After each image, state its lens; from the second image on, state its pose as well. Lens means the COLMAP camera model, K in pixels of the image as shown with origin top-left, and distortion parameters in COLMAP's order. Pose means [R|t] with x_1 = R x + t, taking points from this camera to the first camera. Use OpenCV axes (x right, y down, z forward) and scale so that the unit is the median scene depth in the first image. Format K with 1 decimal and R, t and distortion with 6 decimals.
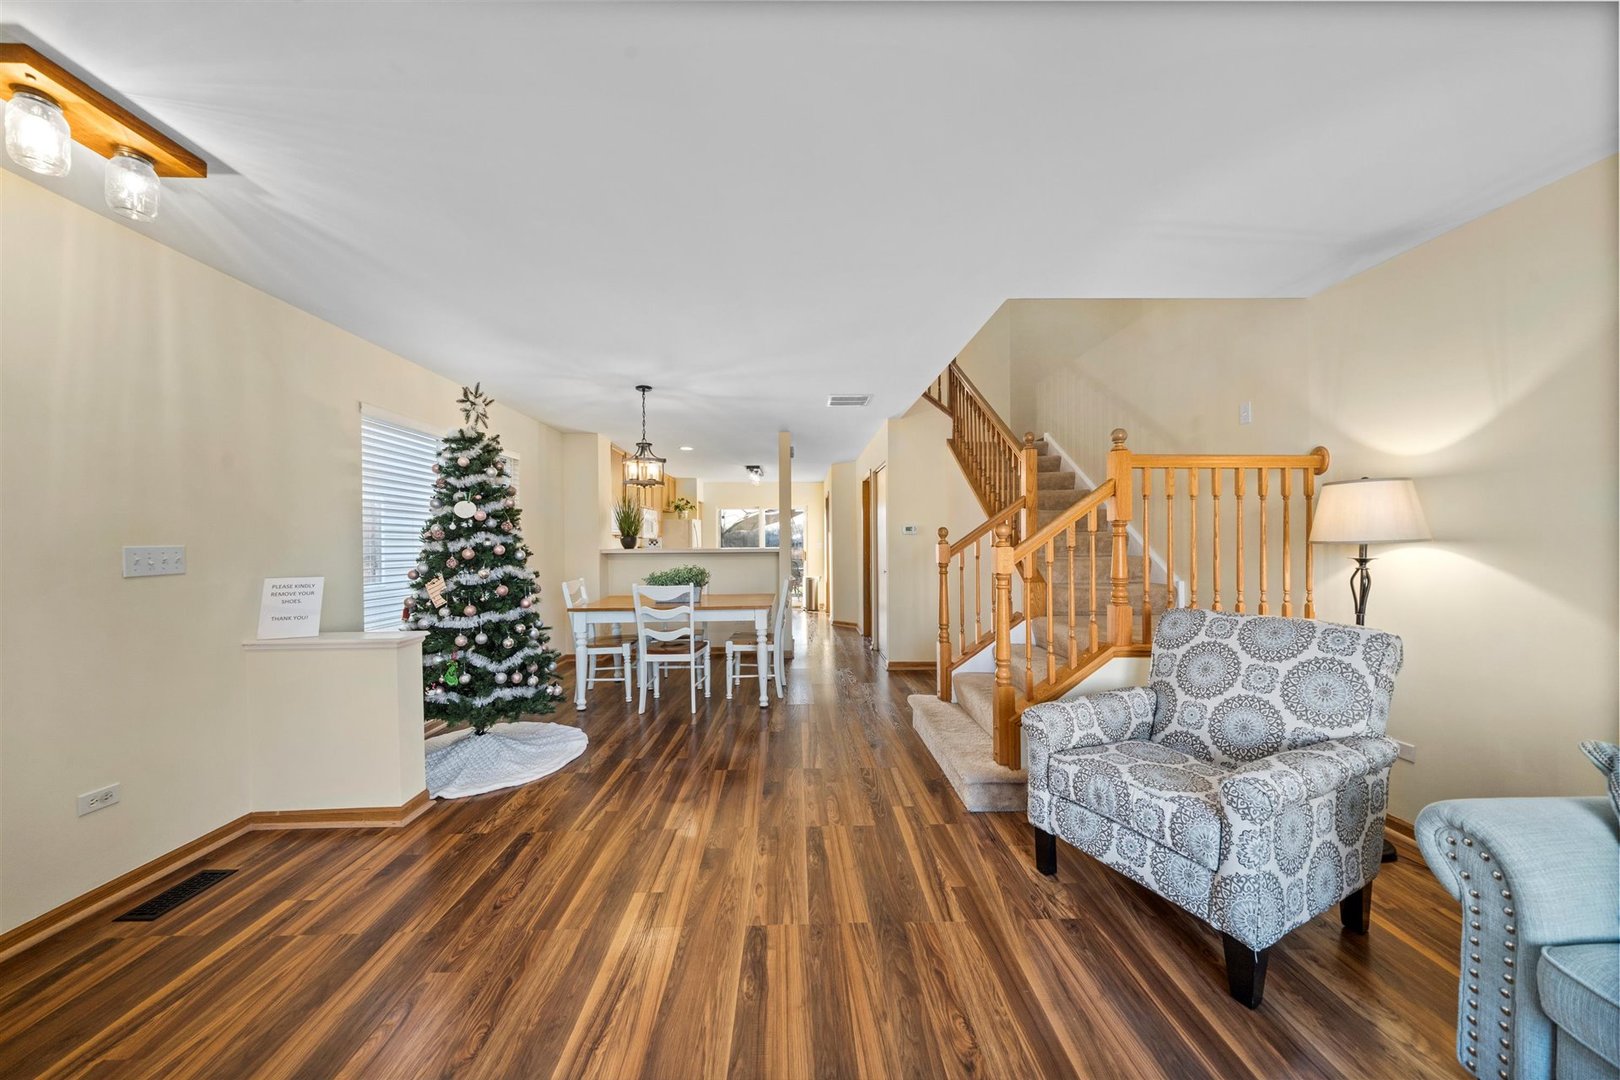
lens RADIAL K [[564.1, 0, 810.0], [0, 564.1, 540.0], [0, 0, 1]] dist [-0.000776, -0.000050]
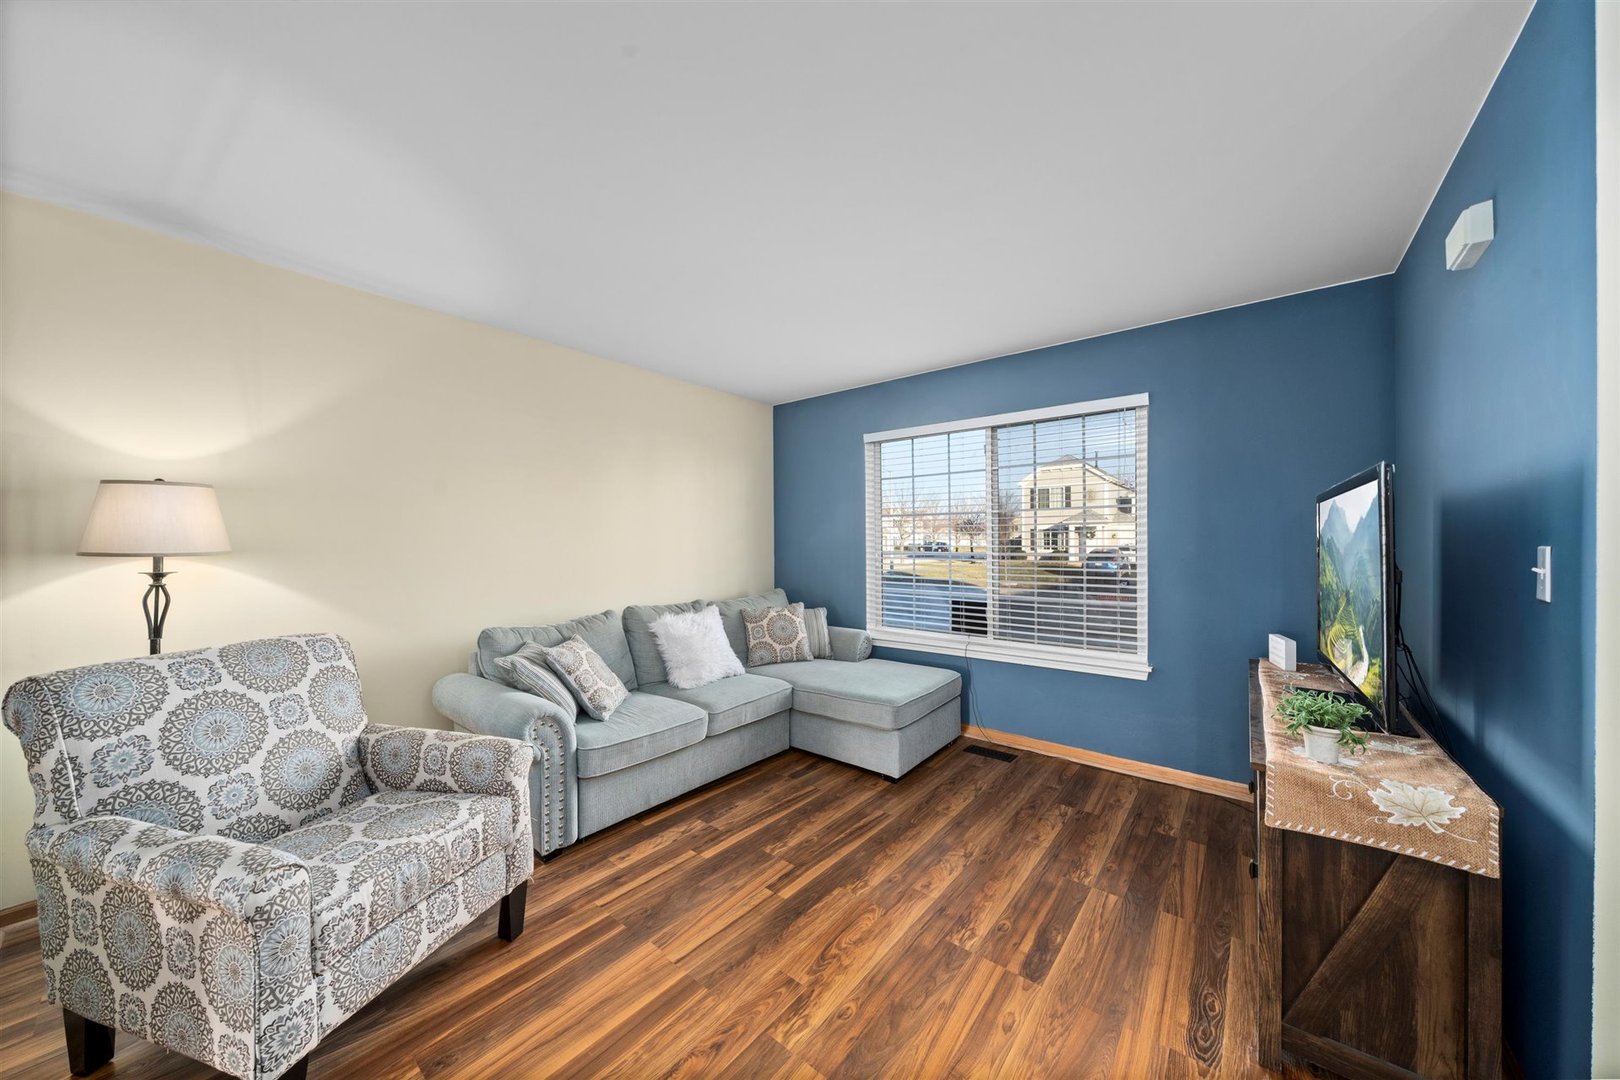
lens RADIAL K [[564.1, 0, 810.0], [0, 564.1, 540.0], [0, 0, 1]] dist [-0.000776, -0.000050]
pose [[-0.760636, 0.013003, 0.649049, -0.358616], [0.011271, 0.999913, -0.006824, -0.000318], [-0.649081, 0.002125, -0.760716, 1.110174]]
